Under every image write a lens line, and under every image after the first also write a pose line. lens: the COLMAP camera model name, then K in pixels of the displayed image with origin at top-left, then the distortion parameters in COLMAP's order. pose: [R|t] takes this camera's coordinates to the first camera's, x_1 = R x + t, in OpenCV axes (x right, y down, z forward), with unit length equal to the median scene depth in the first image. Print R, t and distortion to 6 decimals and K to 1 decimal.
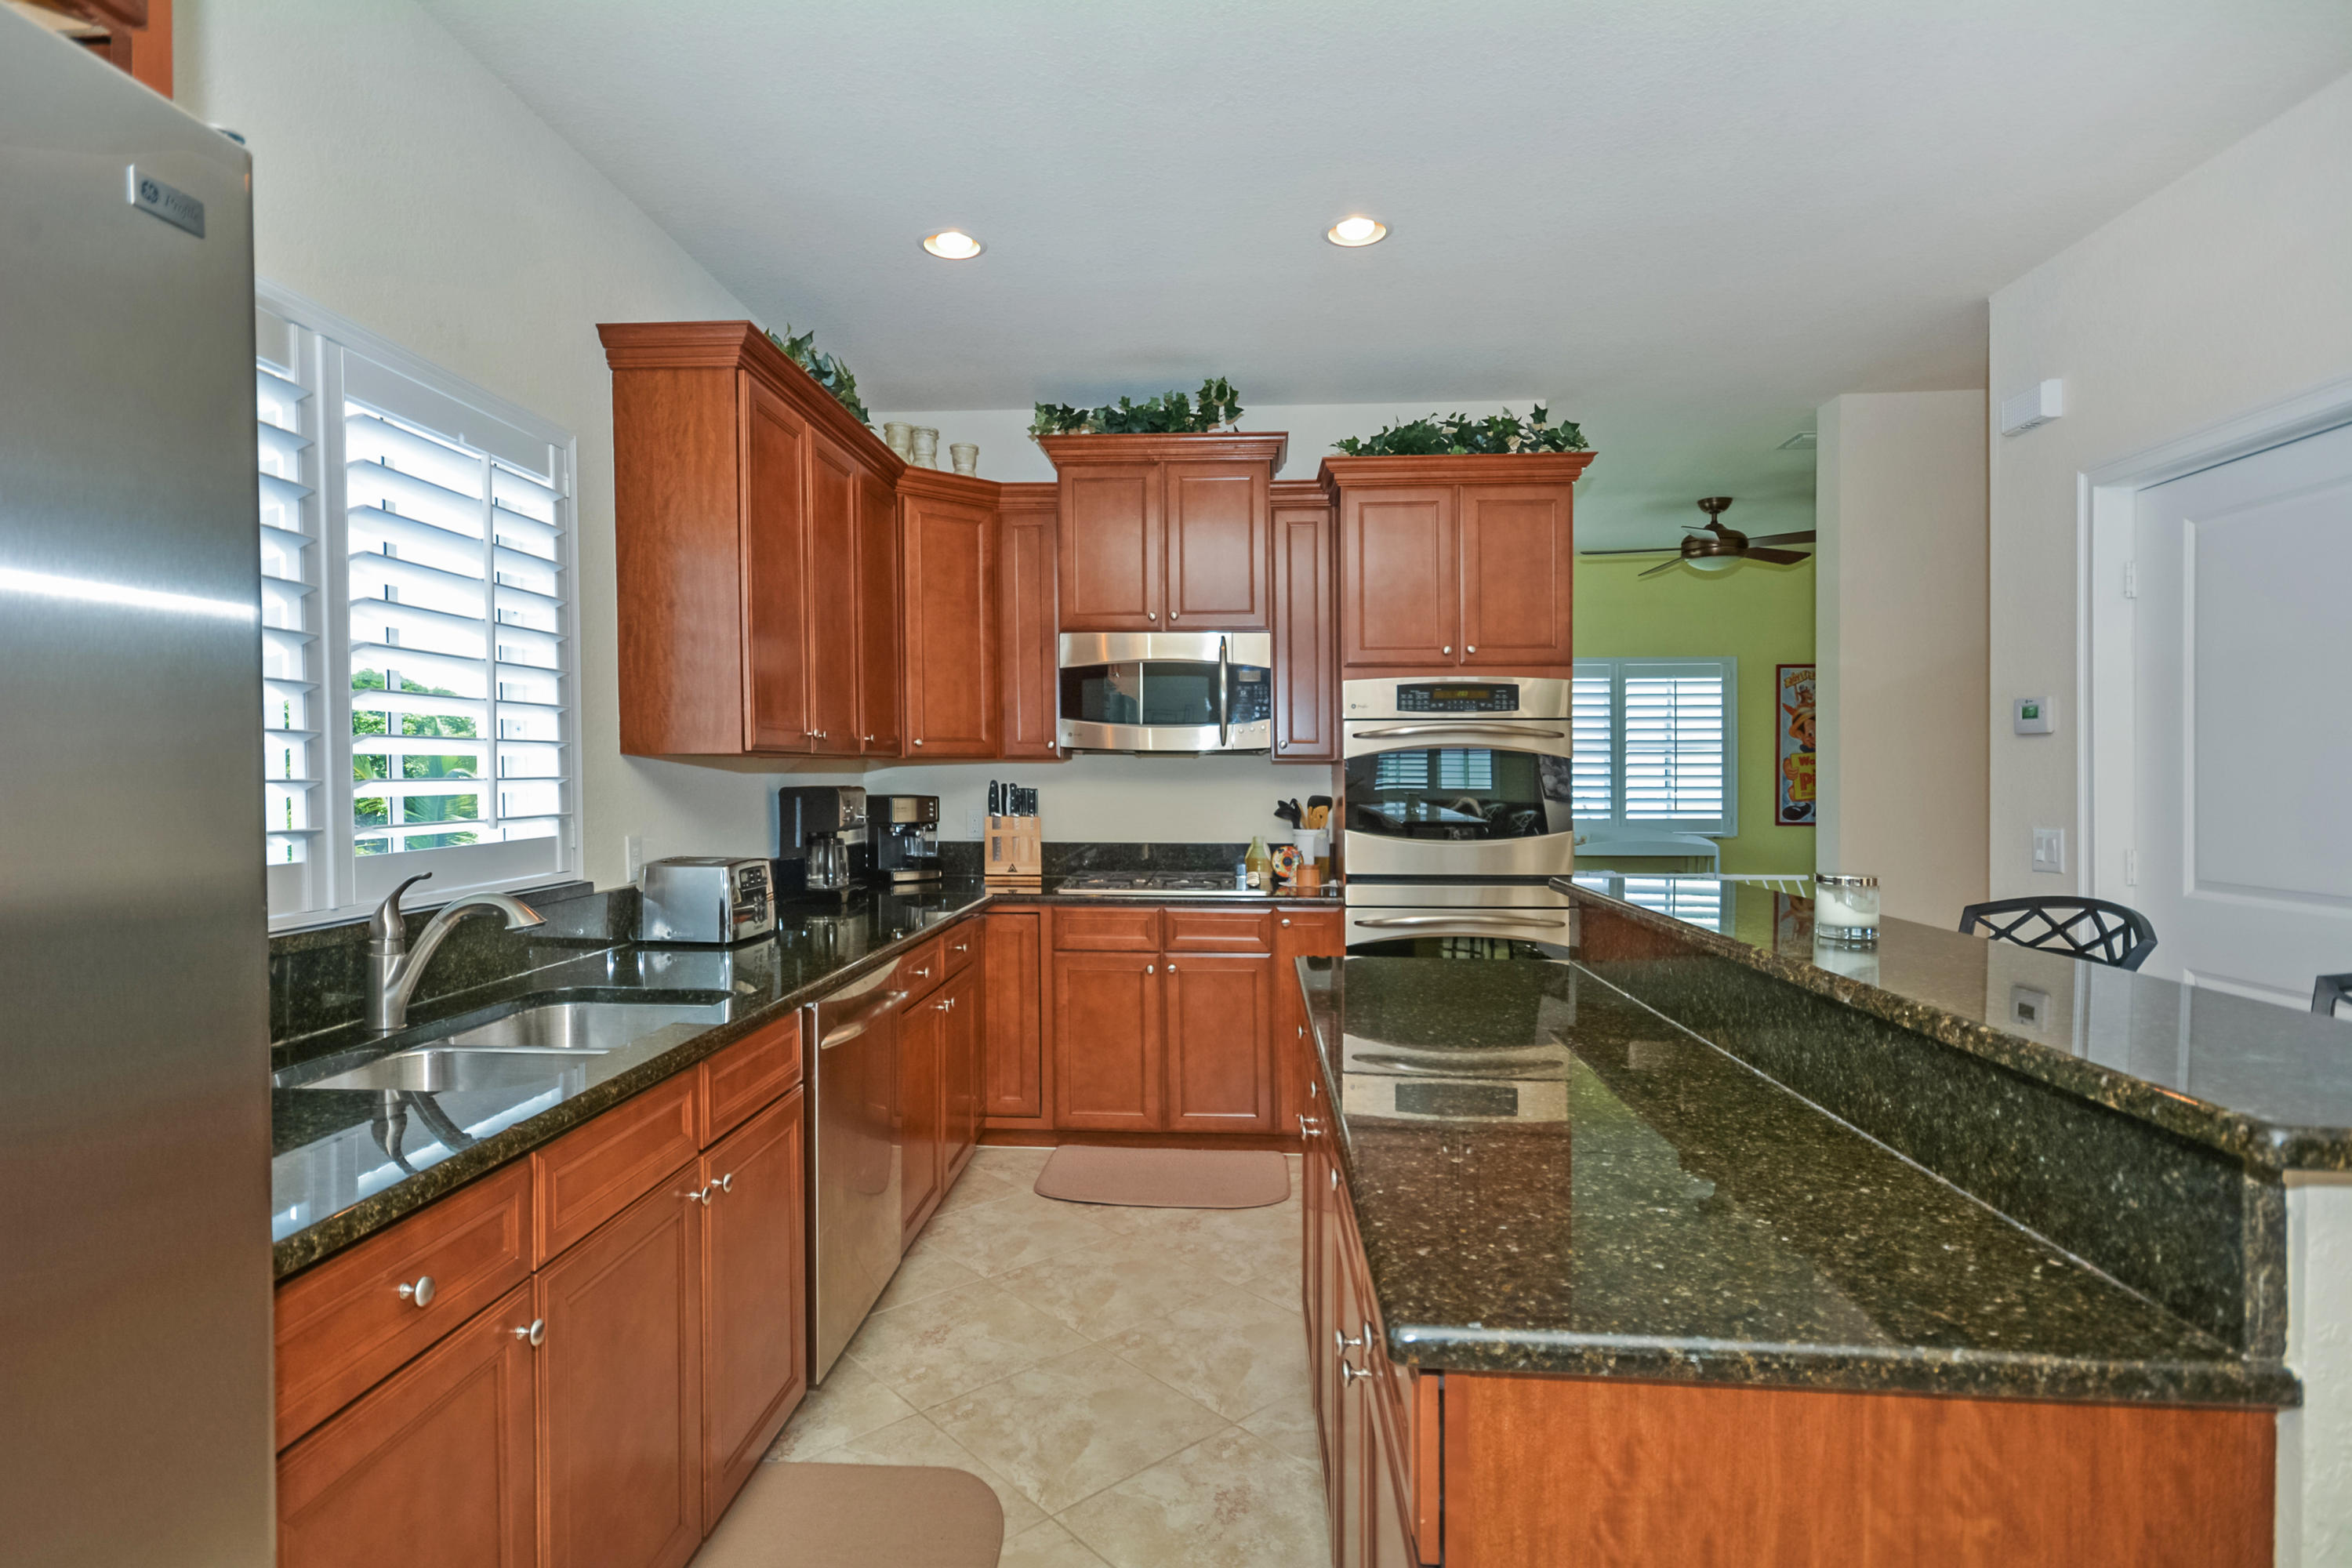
lens RADIAL K [[1243.0, 0, 1160.8], [0, 1243.0, 752.7], [0, 0, 1]] dist [0.010398, 0.001115]
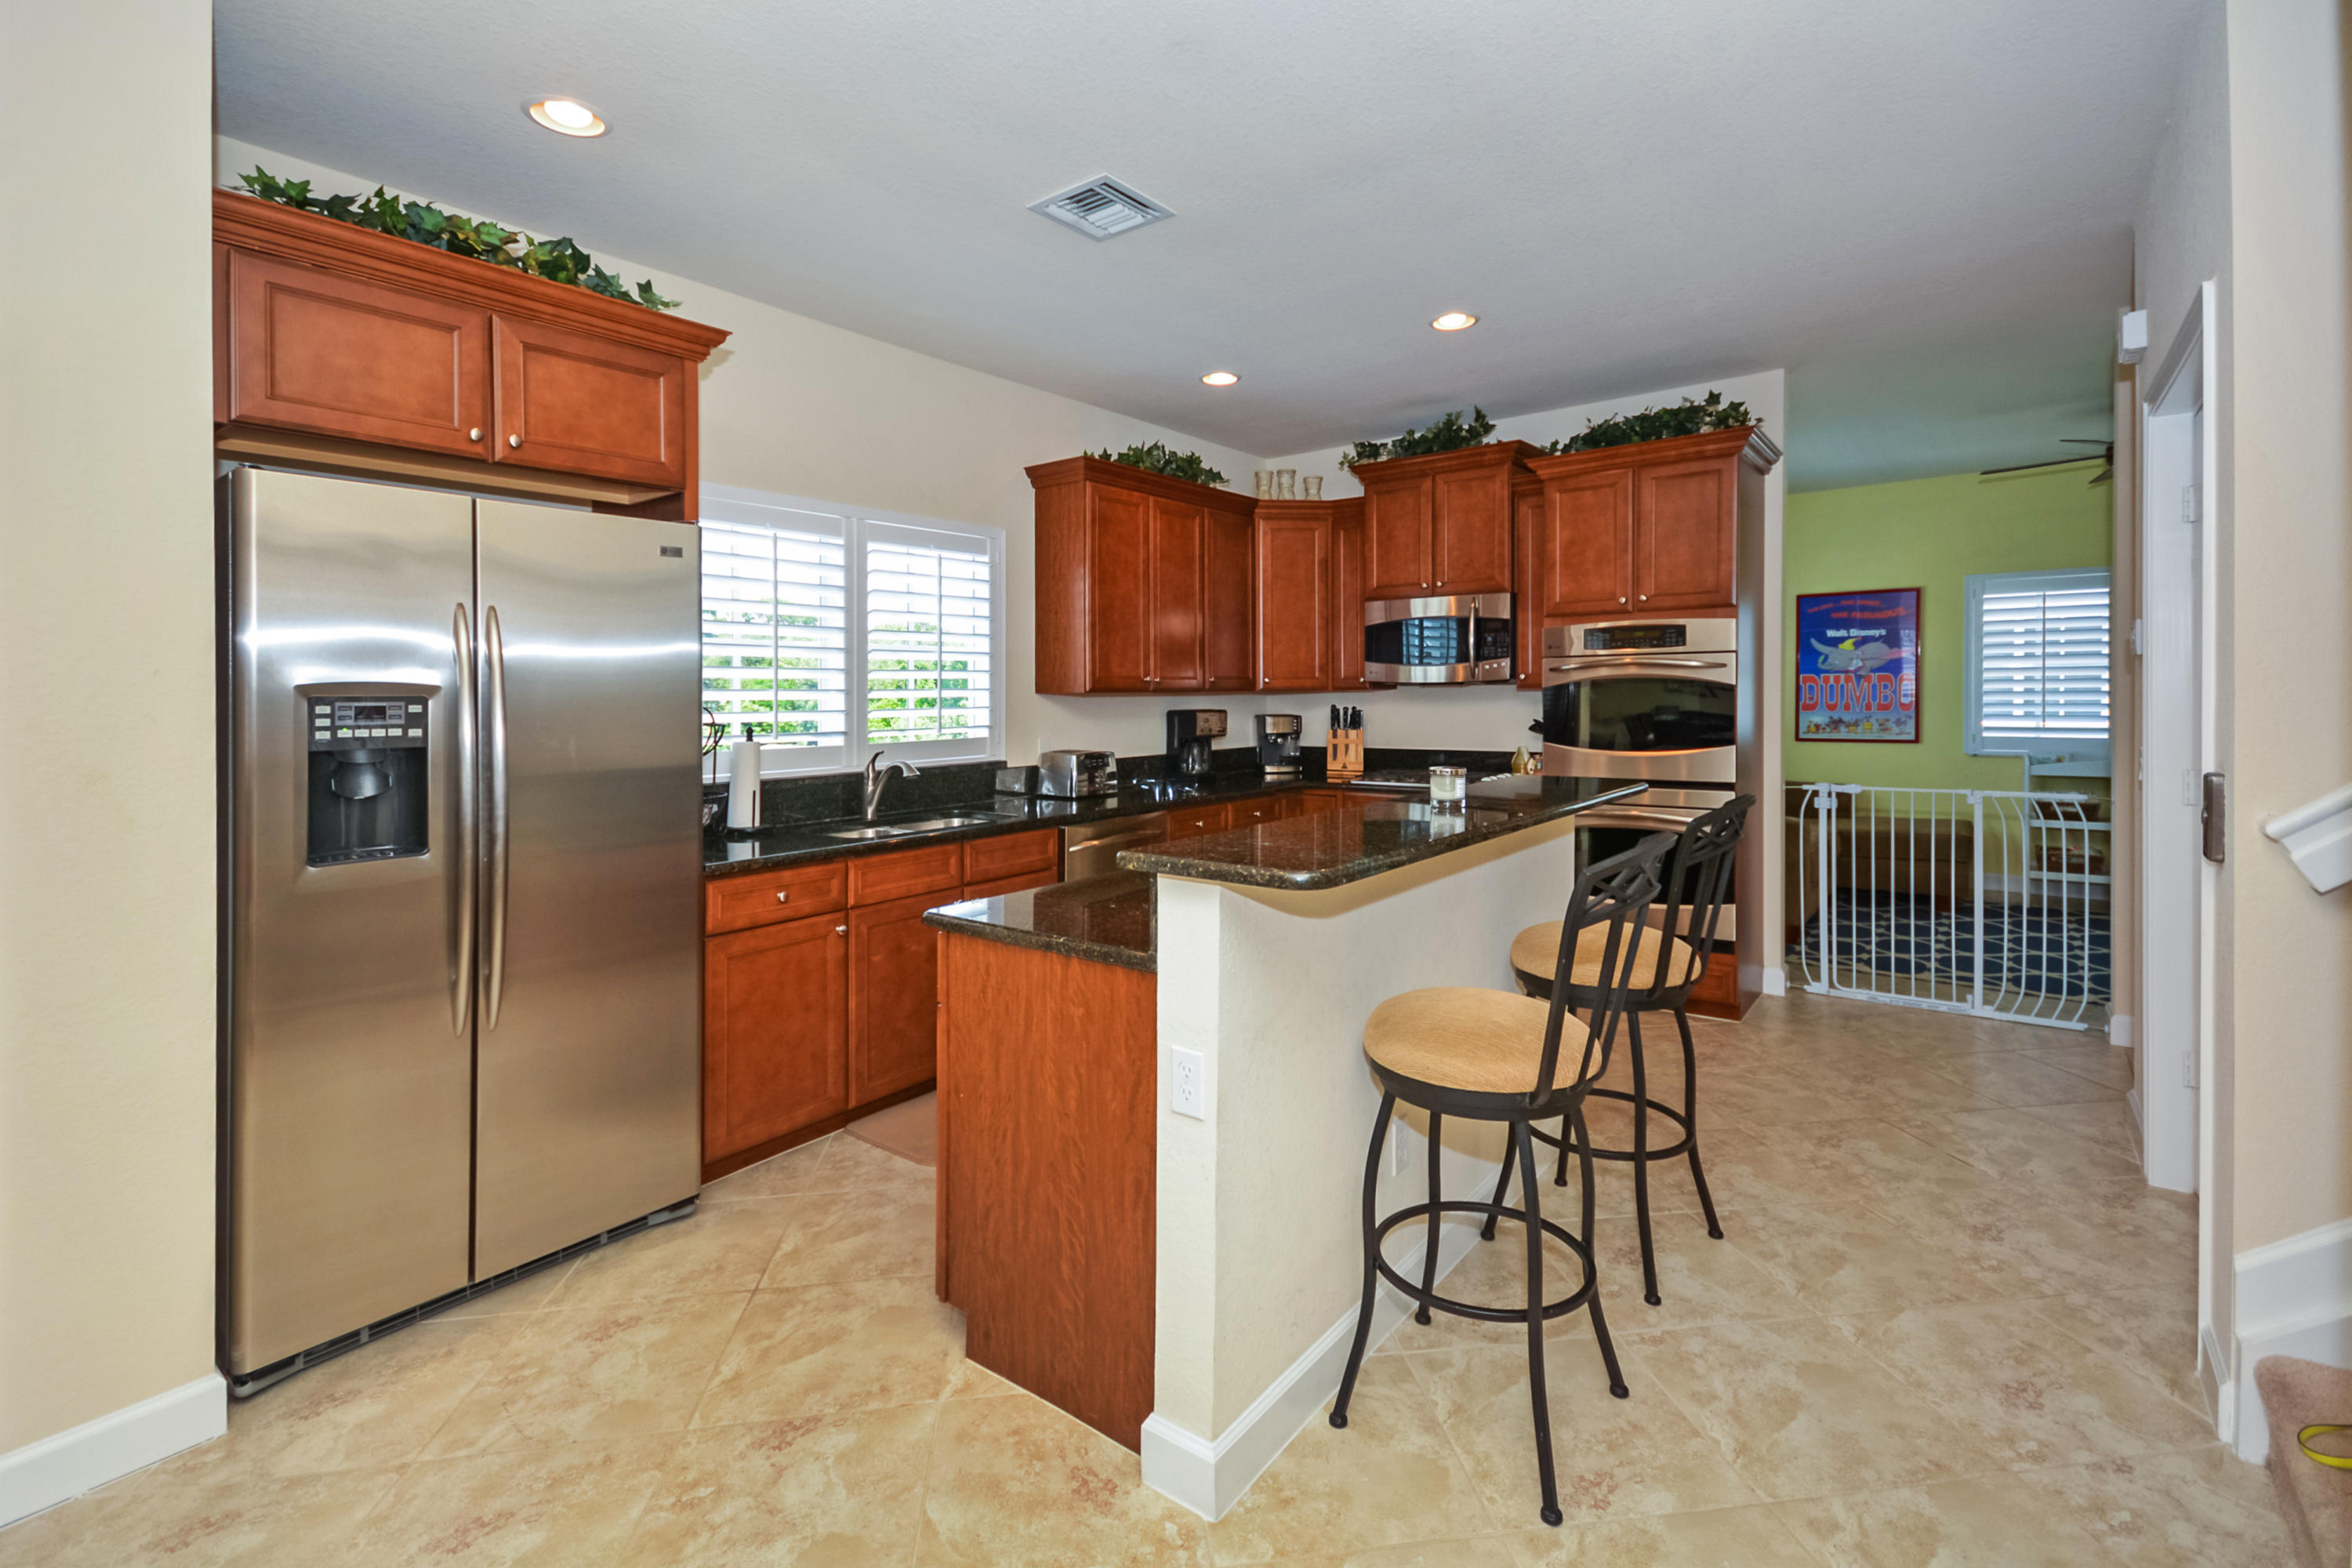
lens RADIAL K [[1082.6, 0, 1172.0], [0, 1082.6, 631.4], [0, 0, 1]] dist [0.003099, -0.003560]
pose [[0.824053, -0.043763, -0.564820, 0.471287], [0.020865, 0.998680, -0.046938, -0.008635], [0.566129, 0.026894, 0.823878, -0.160940]]
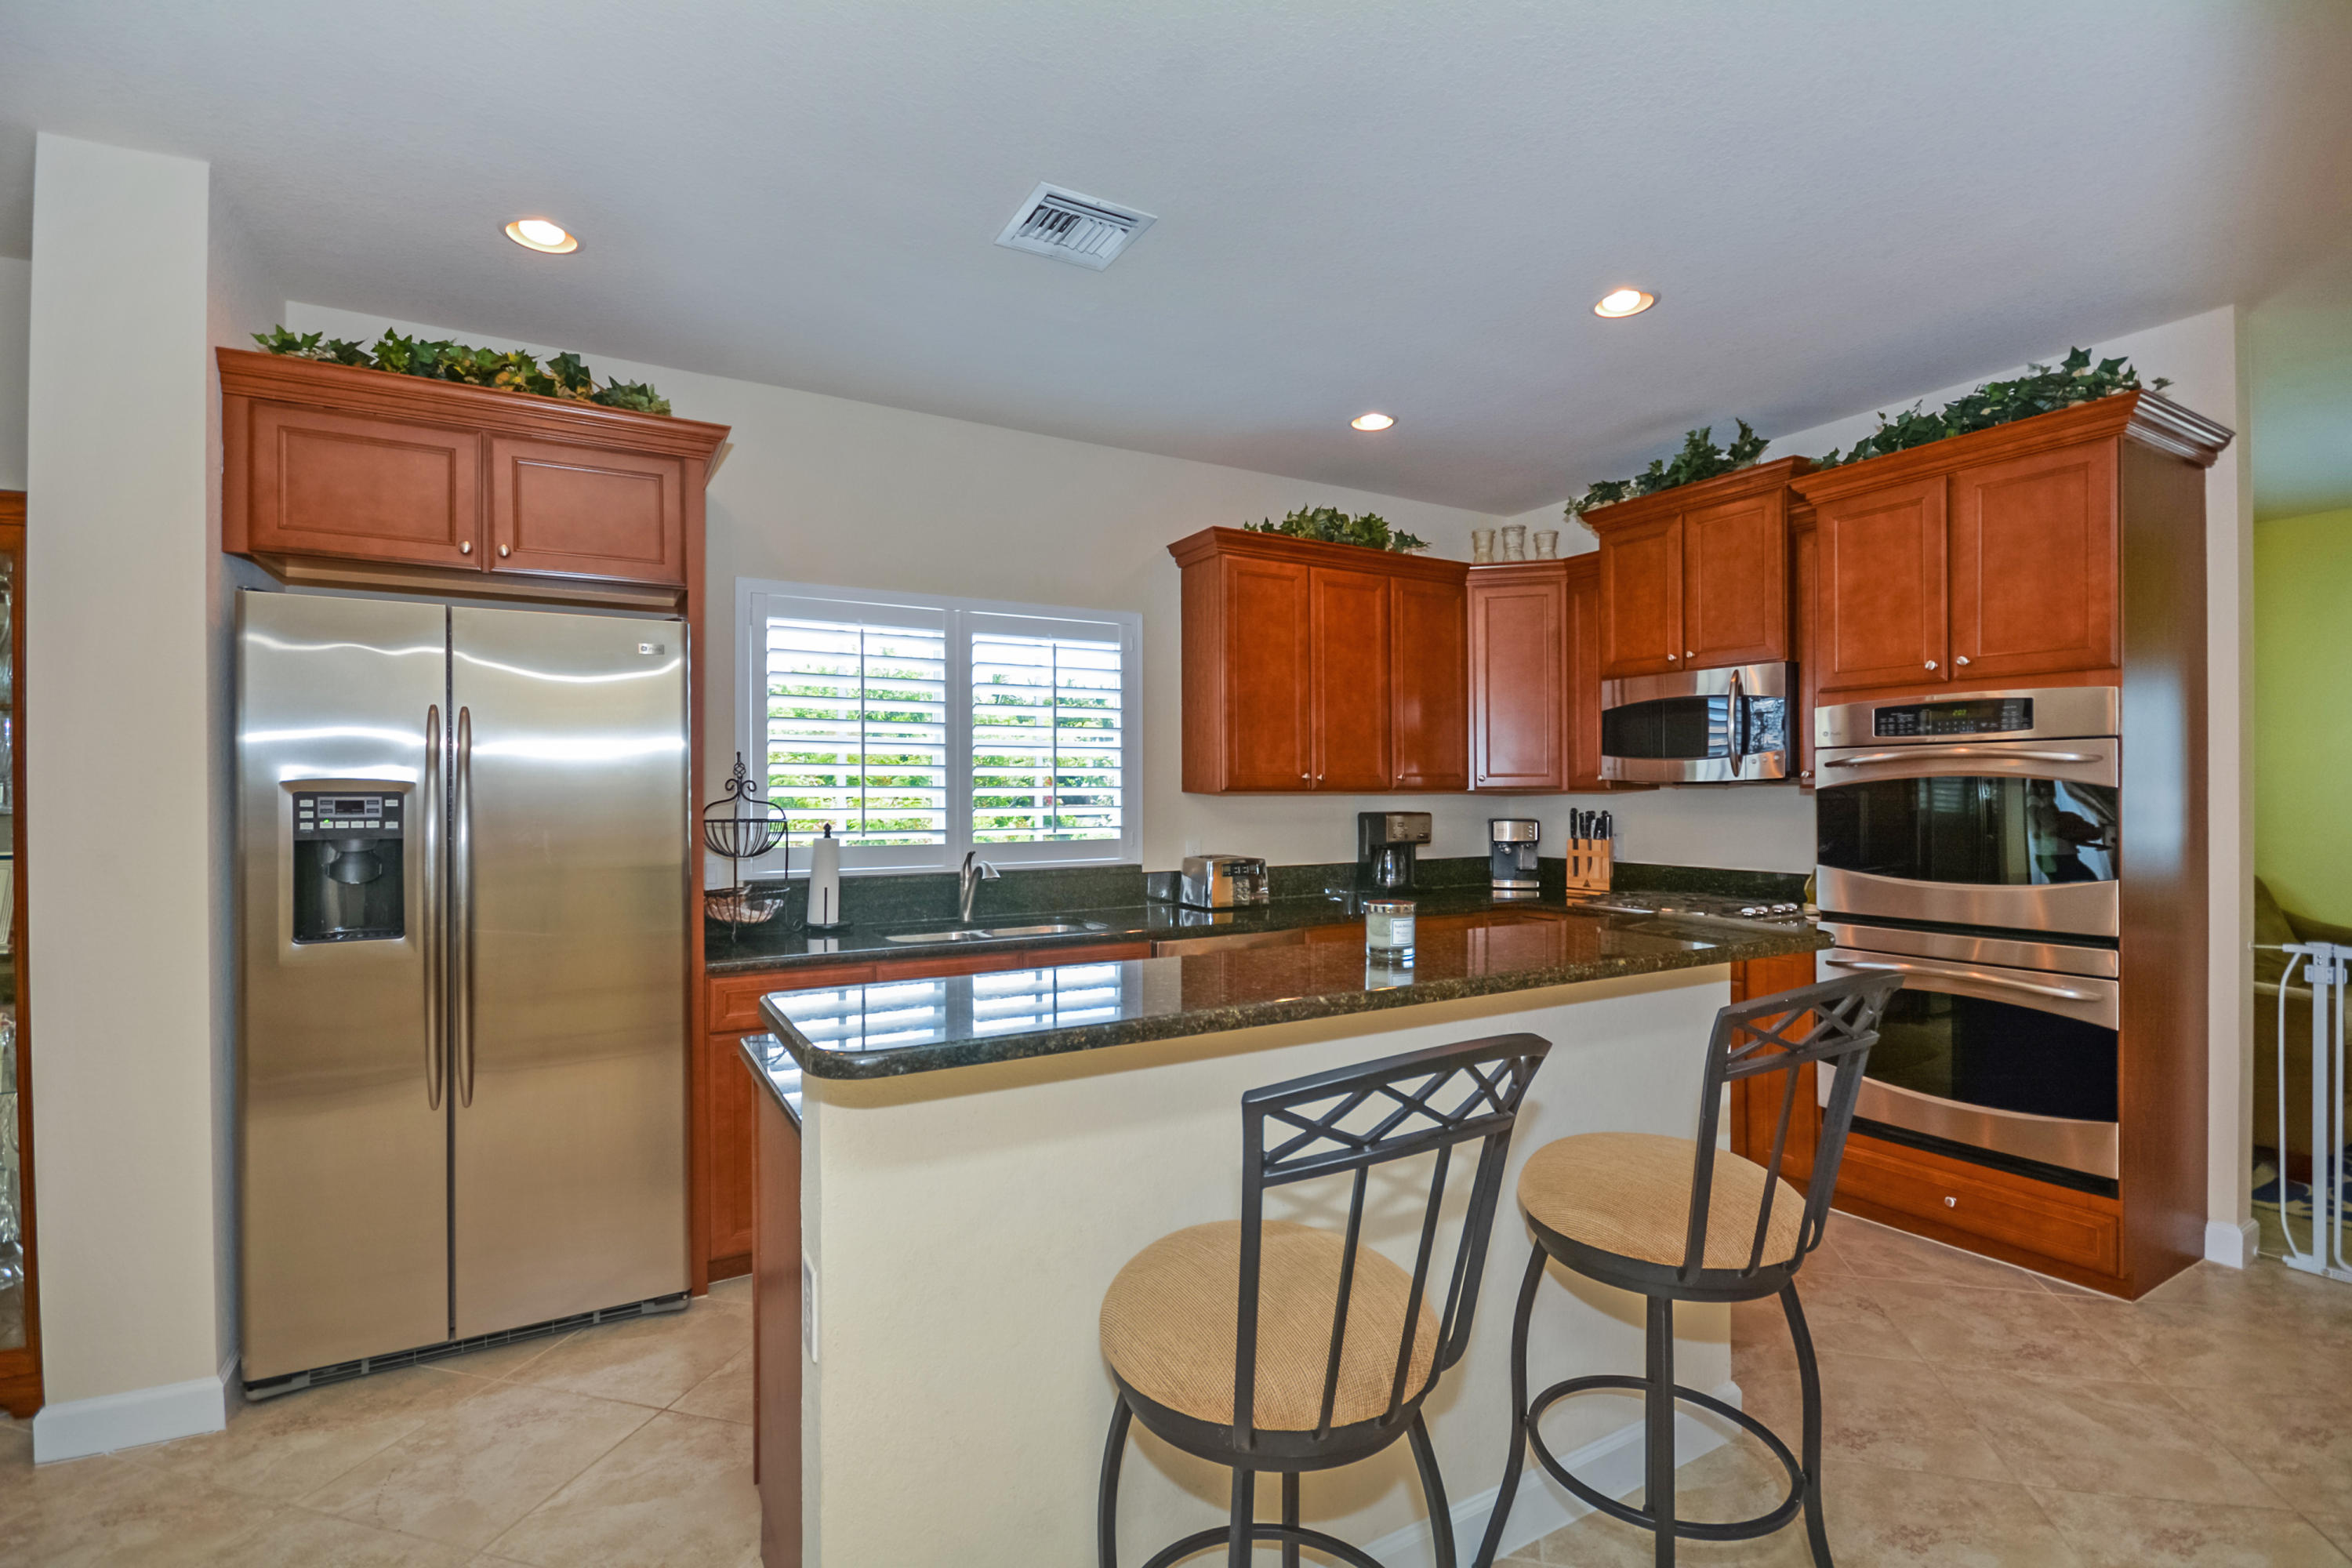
lens RADIAL K [[1082.6, 0, 1150.9], [0, 1082.6, 732.2], [0, 0, 1]] dist [0.003099, -0.003560]
pose [[0.537969, -0.050927, -0.841425, 0.577033], [0.016513, 0.998619, -0.049884, -0.005479], [0.842803, 0.012941, 0.538066, 0.119136]]
